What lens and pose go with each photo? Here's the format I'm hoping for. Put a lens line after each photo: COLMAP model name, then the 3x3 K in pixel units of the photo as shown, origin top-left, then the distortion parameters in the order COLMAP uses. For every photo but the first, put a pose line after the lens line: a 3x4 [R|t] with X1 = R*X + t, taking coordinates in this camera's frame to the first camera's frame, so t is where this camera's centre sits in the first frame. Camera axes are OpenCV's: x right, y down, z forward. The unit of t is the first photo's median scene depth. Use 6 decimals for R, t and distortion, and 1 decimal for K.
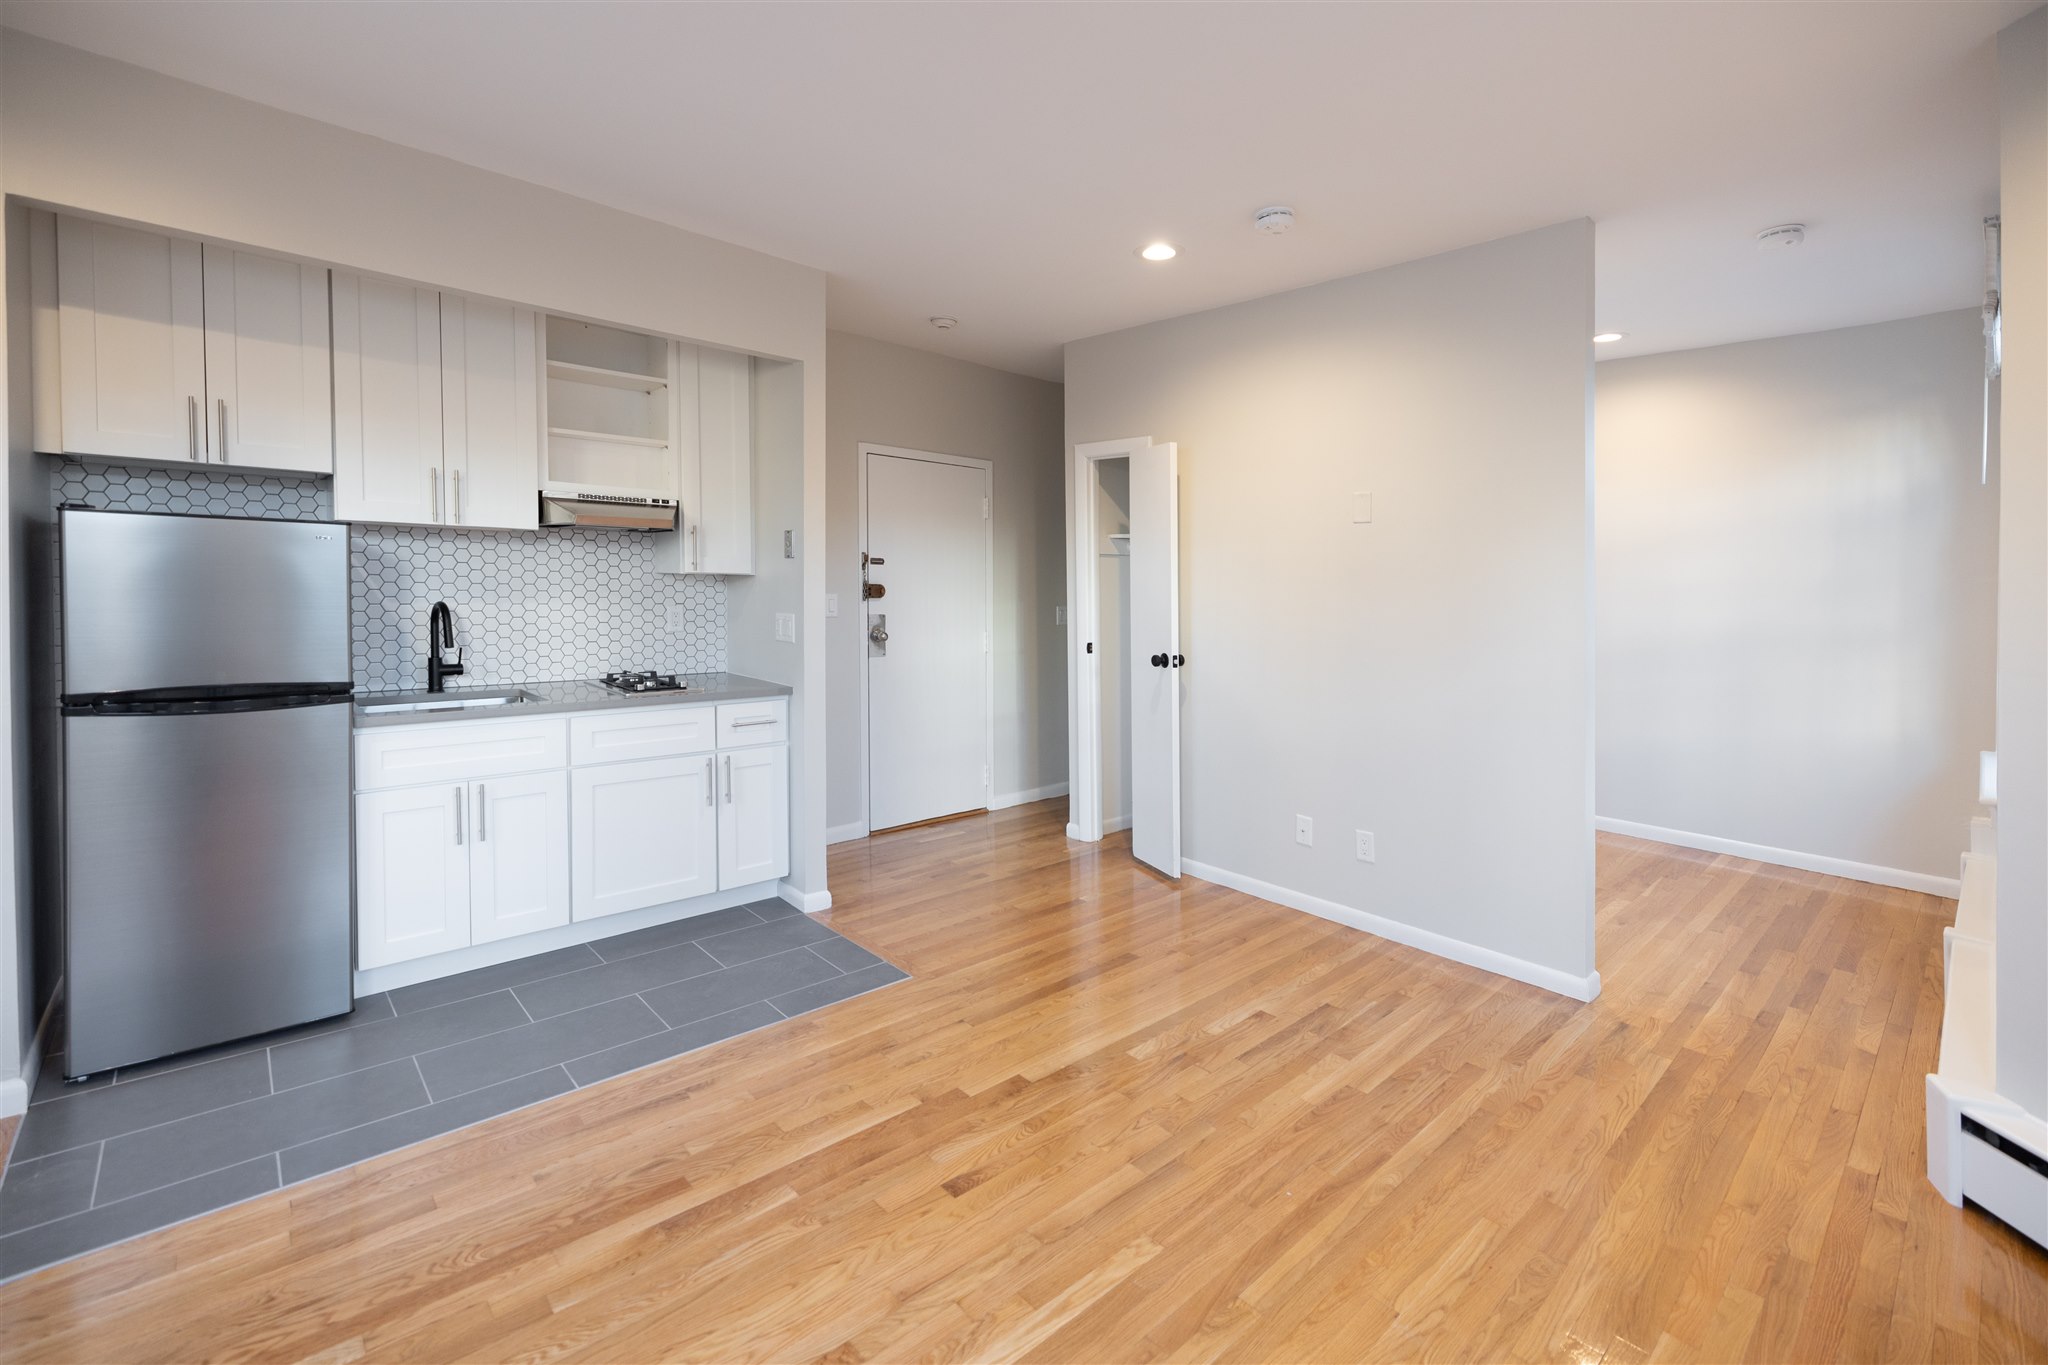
lens RADIAL K [[872.0, 0, 1051.4], [0, 872.0, 603.0], [0, 0, 1]] dist [0.000992, -0.000032]
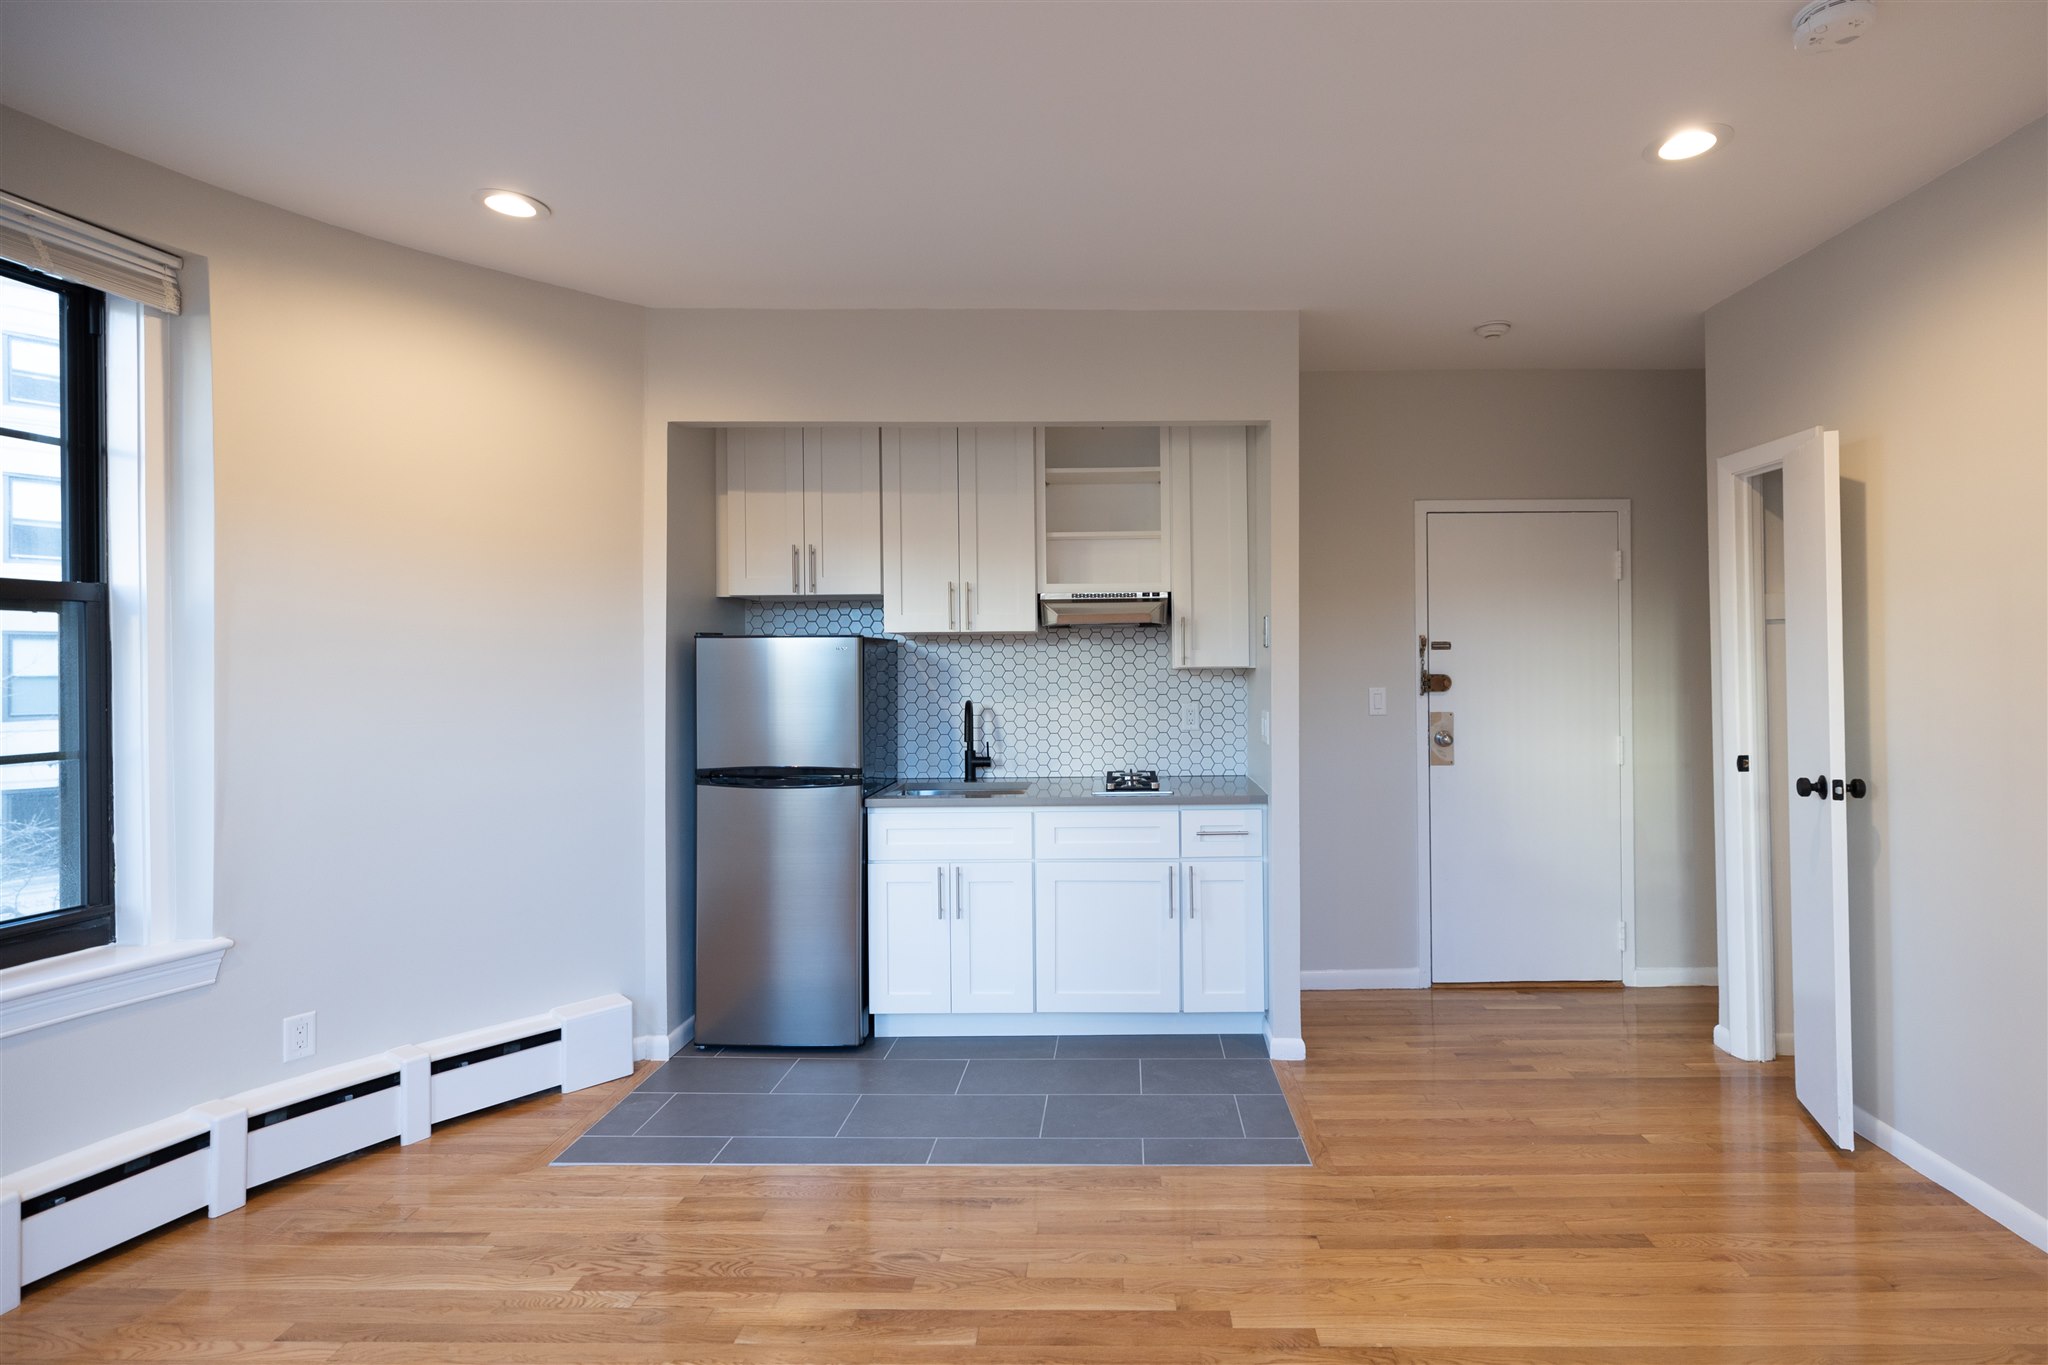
lens RADIAL K [[1018.4, 0, 1158.7], [0, 1018.4, 672.5], [0, 0, 1]] dist [0.001775, 0.000020]
pose [[0.735538, -0.025544, -0.677001, 0.355265], [0.008105, 0.999549, -0.028908, 0.002482], [0.677435, 0.015776, 0.735414, 0.196198]]
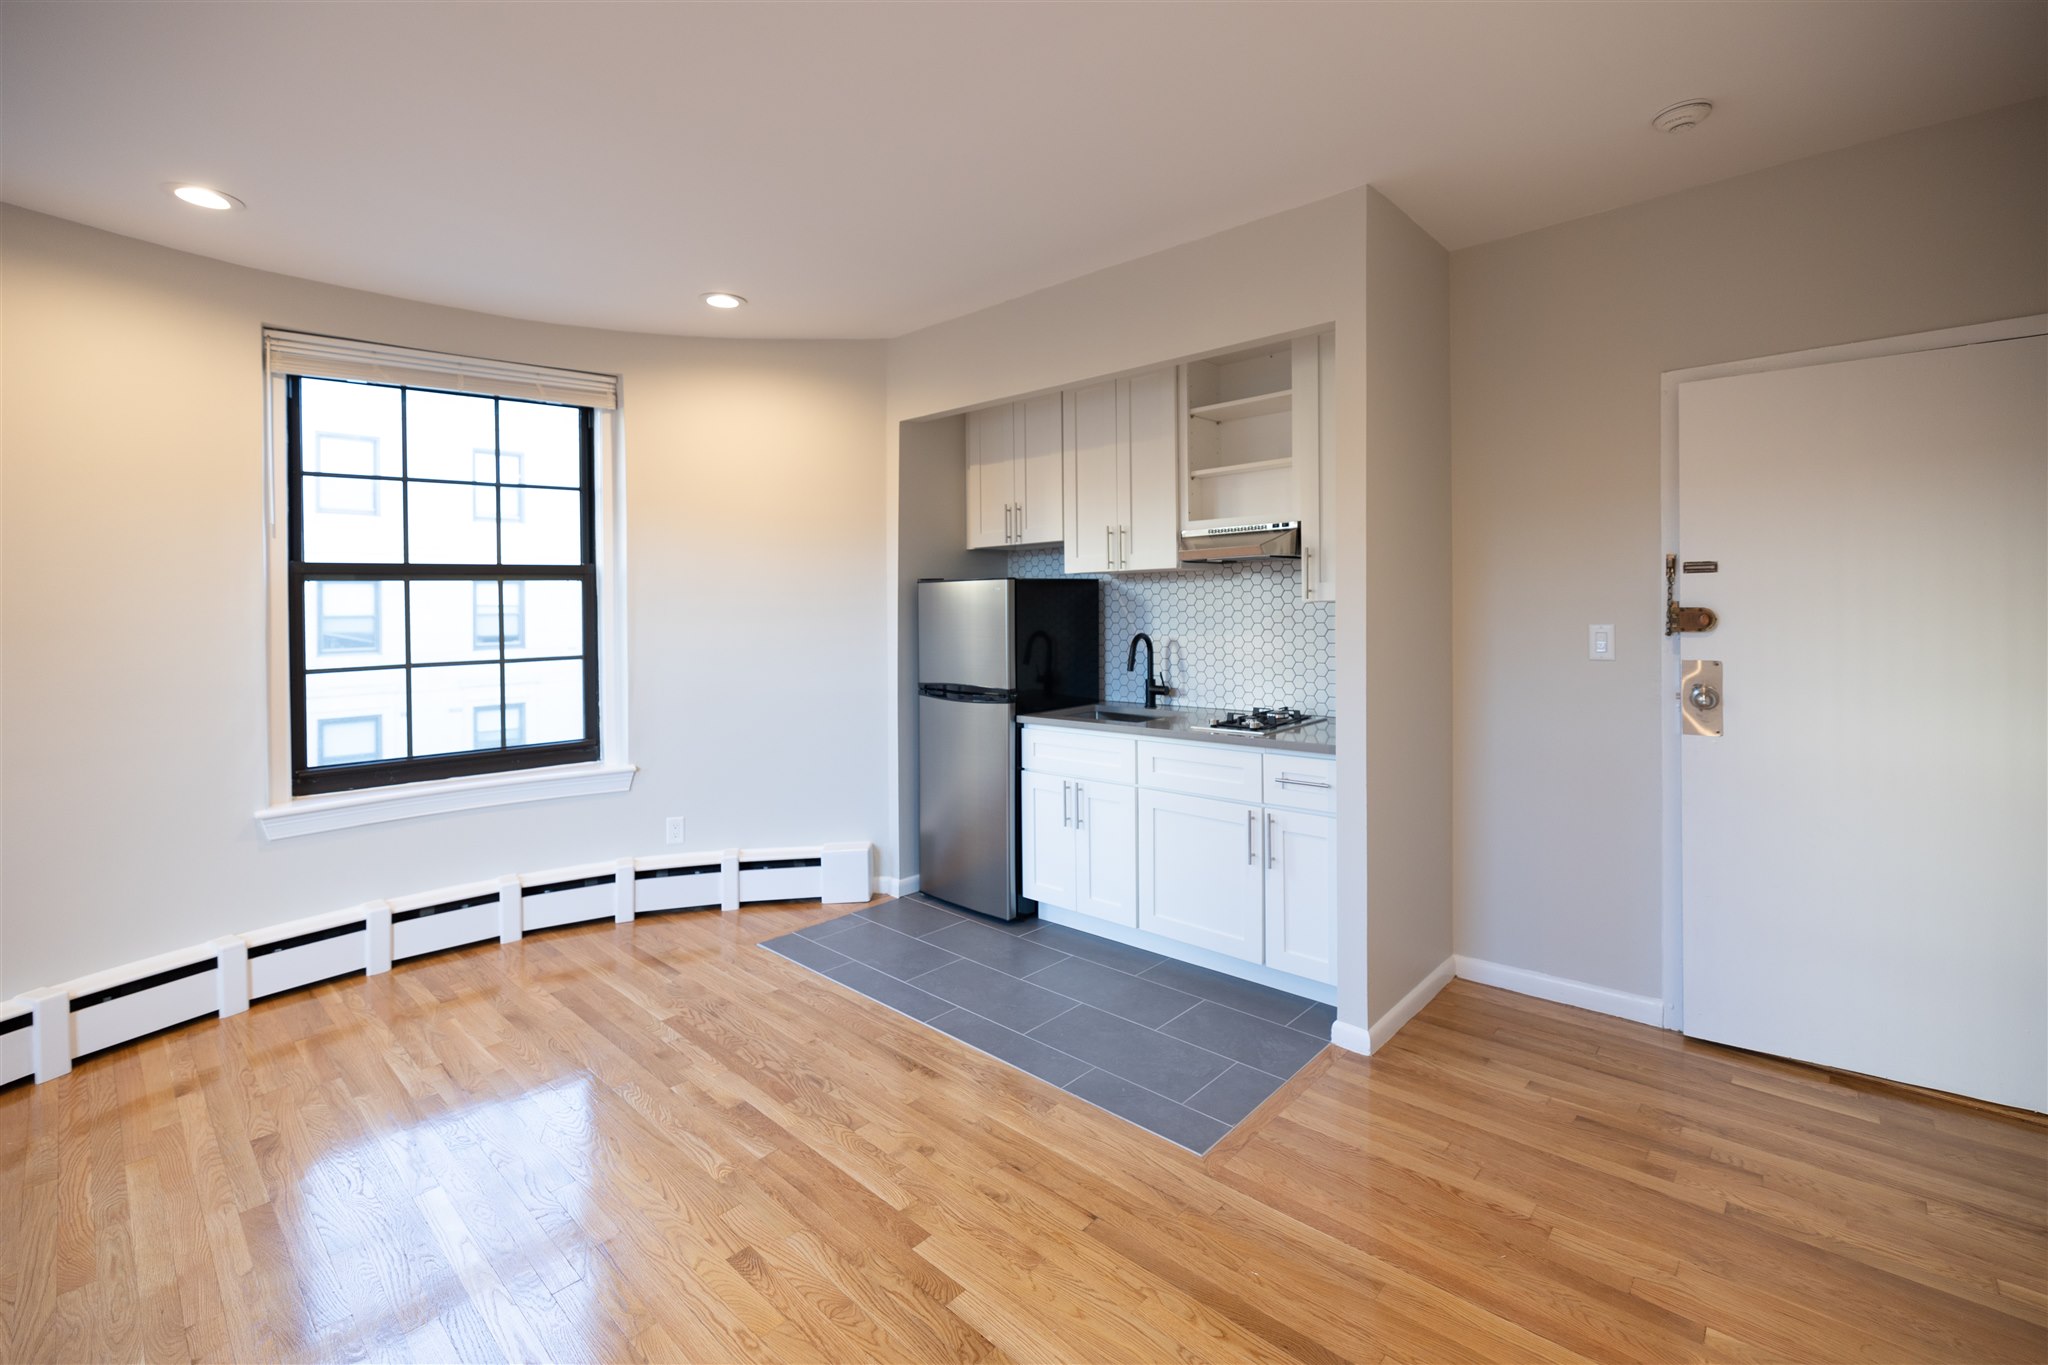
lens RADIAL K [[924.5, 0, 1061.2], [0, 924.5, 608.2], [0, 0, 1]] dist [0.001541, 0.000266]
pose [[0.069709, -0.021022, -0.997346, 0.565331], [-0.004988, 0.999758, -0.021421, -0.007776], [0.997555, 0.006468, 0.069588, 0.772960]]
